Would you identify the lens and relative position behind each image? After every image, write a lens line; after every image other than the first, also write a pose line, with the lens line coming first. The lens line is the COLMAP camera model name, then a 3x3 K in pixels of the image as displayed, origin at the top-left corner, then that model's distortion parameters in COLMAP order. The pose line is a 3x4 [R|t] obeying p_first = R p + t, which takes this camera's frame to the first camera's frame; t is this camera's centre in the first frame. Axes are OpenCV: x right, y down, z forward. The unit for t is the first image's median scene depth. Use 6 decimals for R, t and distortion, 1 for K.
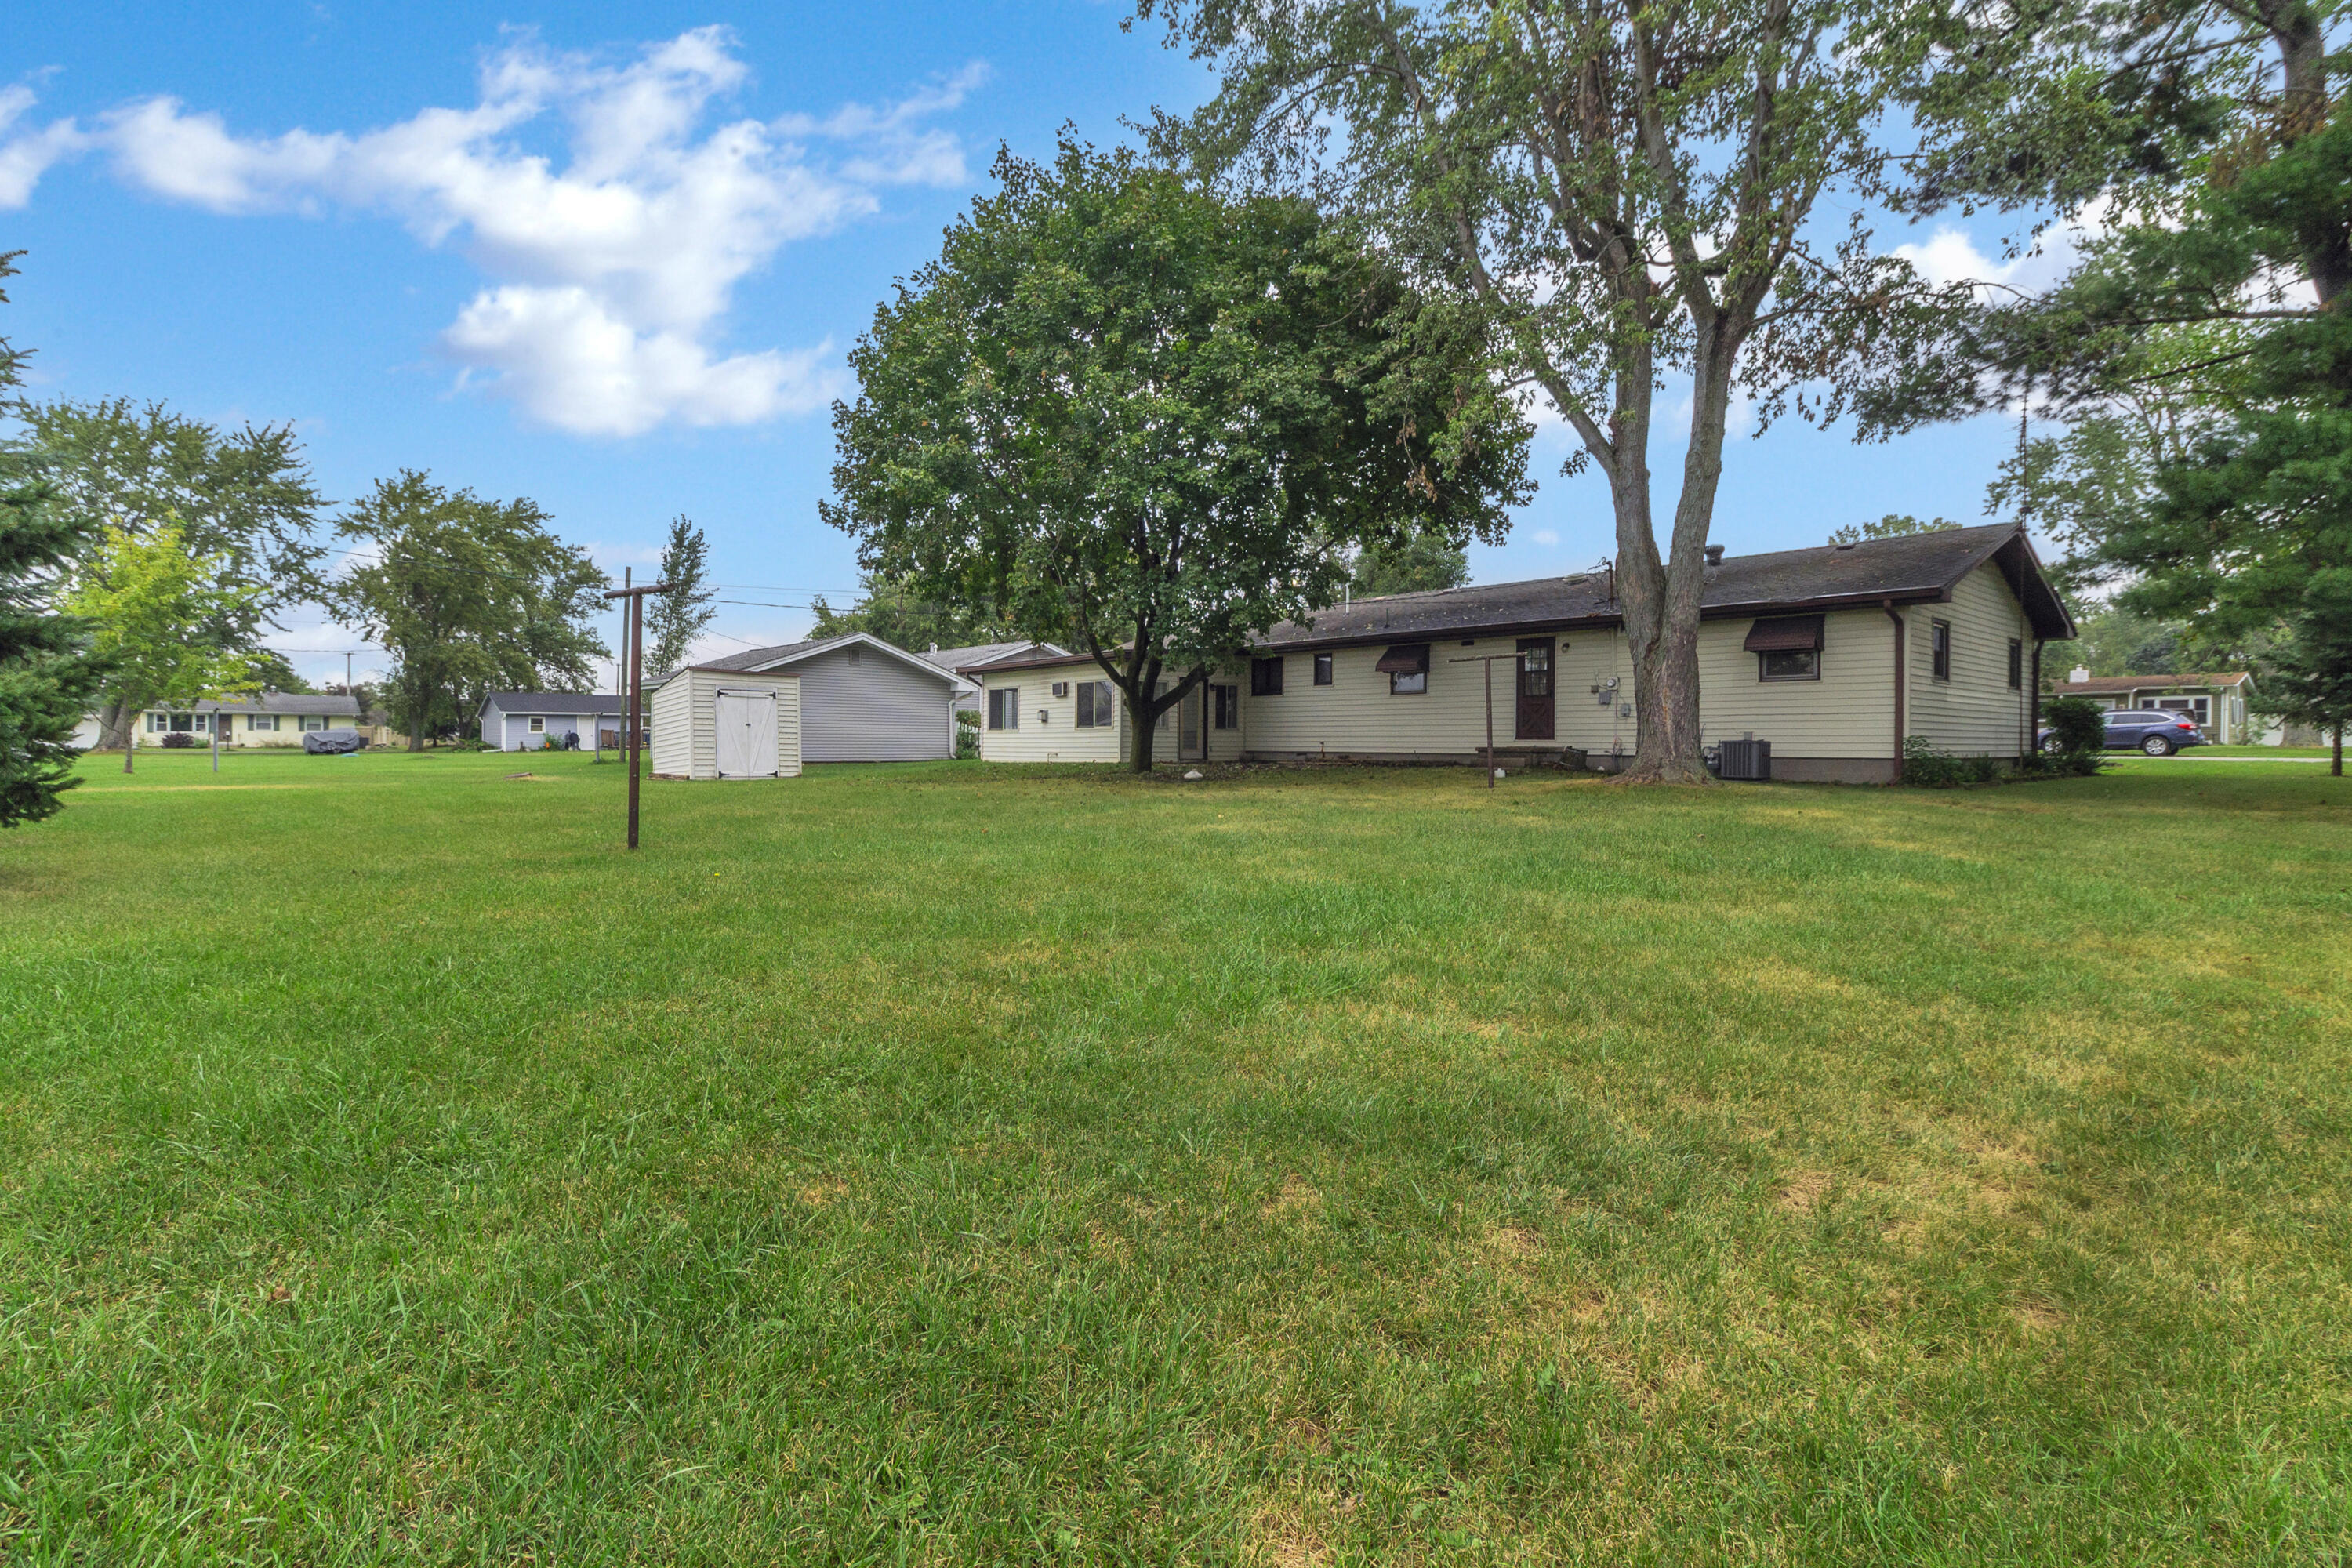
lens RADIAL K [[1172.3, 0, 1174.0], [0, 1172.3, 725.1], [0, 0, 1]] dist [0.005504, 0.000803]
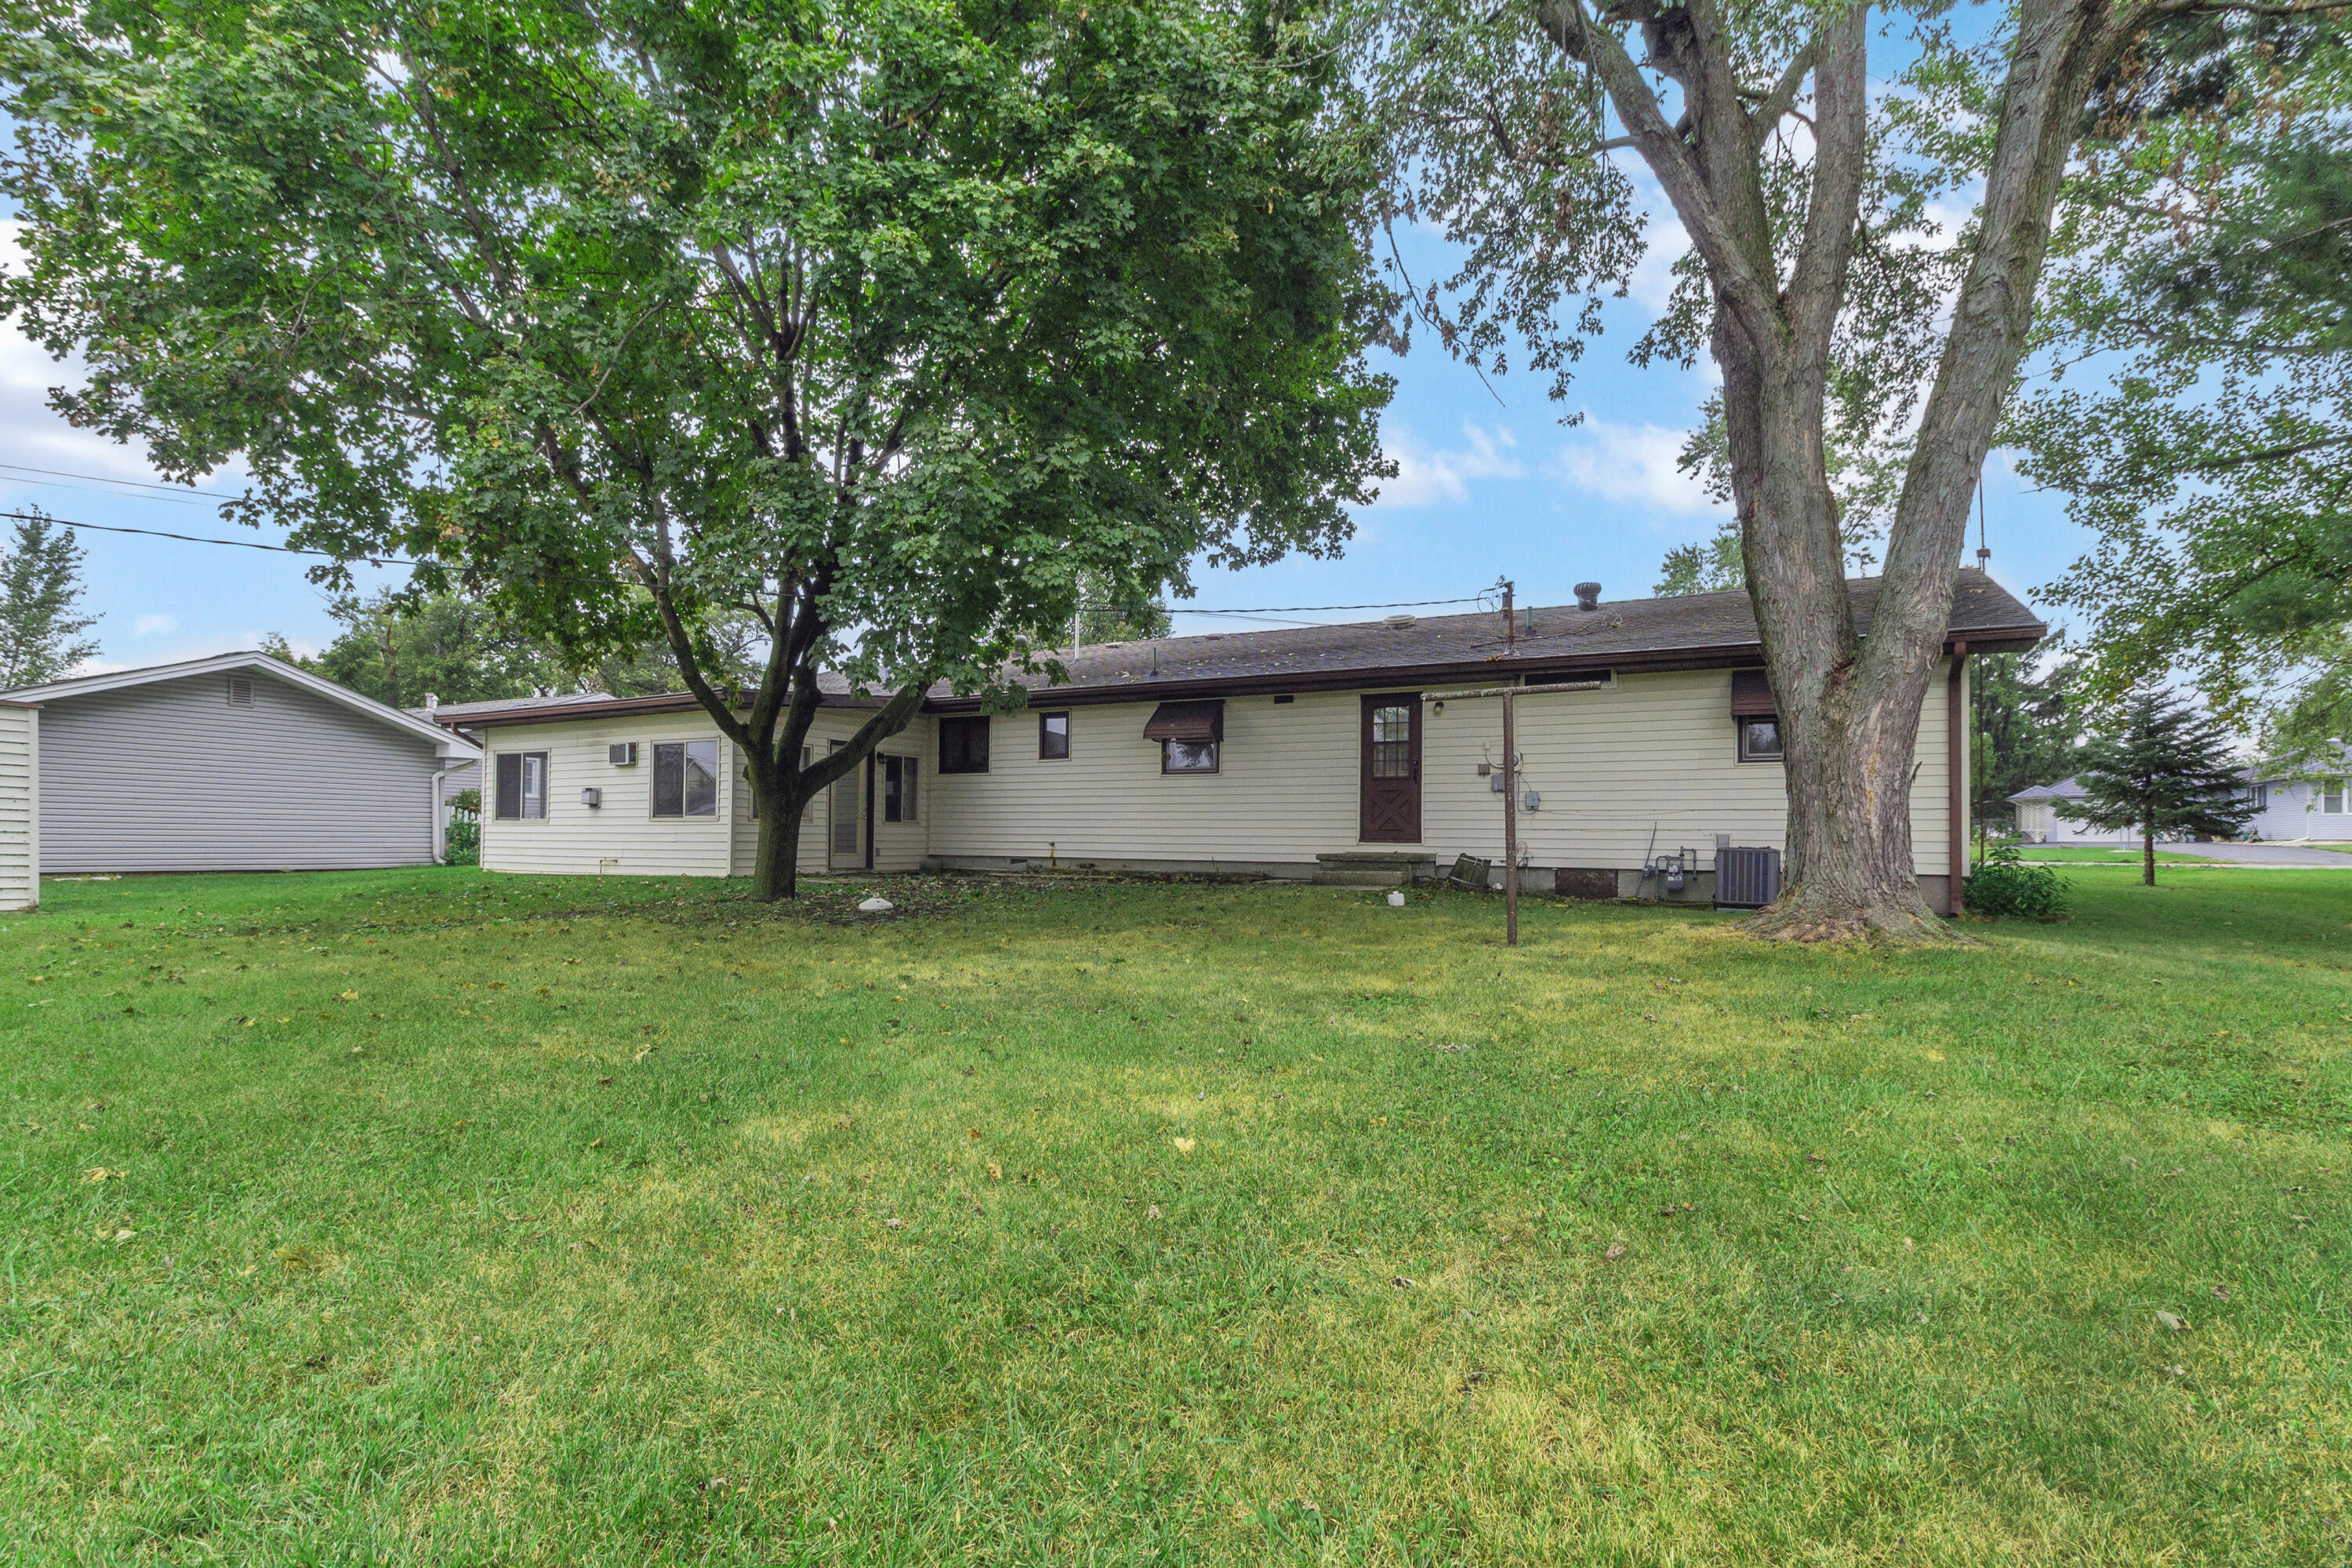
lens RADIAL K [[1118.5, 0, 1176.0], [0, 1118.5, 825.6], [0, 0, 1]] dist [0.001247, 0.000542]
pose [[0.939847, 0.008411, 0.341492, -0.026498], [-0.010718, 0.999931, 0.004871, 0.000568], [-0.341428, -0.008238, 0.939872, 0.369660]]
